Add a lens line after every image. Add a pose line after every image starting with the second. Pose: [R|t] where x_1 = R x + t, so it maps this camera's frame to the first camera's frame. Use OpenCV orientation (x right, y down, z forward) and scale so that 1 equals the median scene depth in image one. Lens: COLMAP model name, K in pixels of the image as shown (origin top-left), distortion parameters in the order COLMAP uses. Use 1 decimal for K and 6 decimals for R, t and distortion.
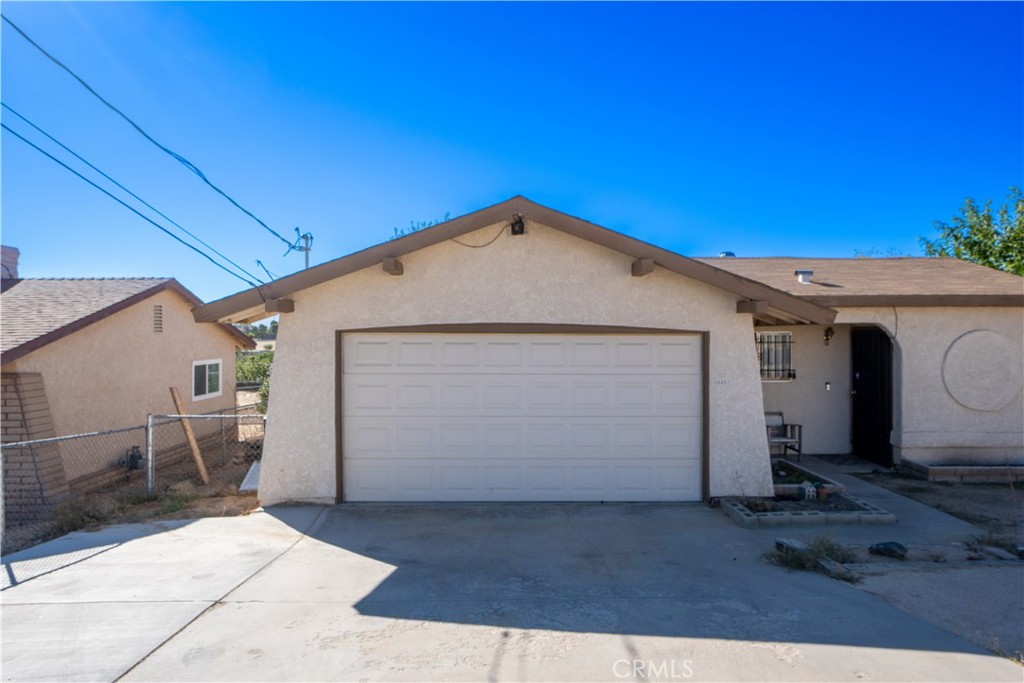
lens RADIAL K [[635.6, 0, 512.0], [0, 635.6, 341.5], [0, 0, 1]] dist [0.008983, 0.004313]
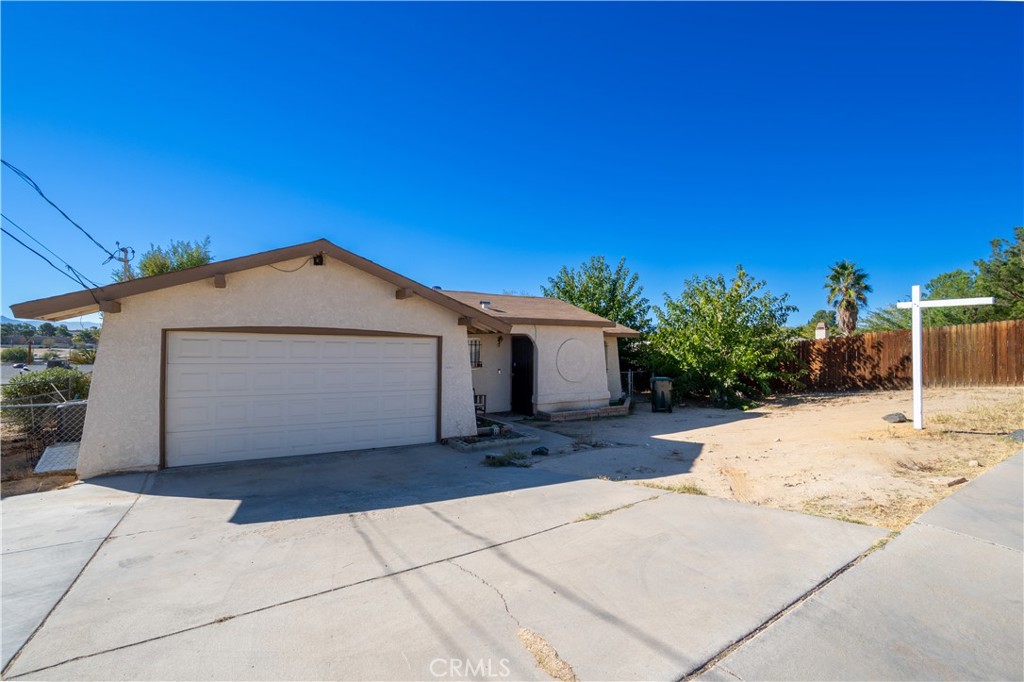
lens RADIAL K [[475.9, 0, 512.0], [0, 475.9, 341.0], [0, 0, 1]] dist [-0.001775, 0.000015]
pose [[0.863538, 0.014530, 0.504075, -0.148151], [-0.006600, 0.999825, -0.017514, 0.017016], [-0.504241, 0.011797, 0.863482, -0.134492]]
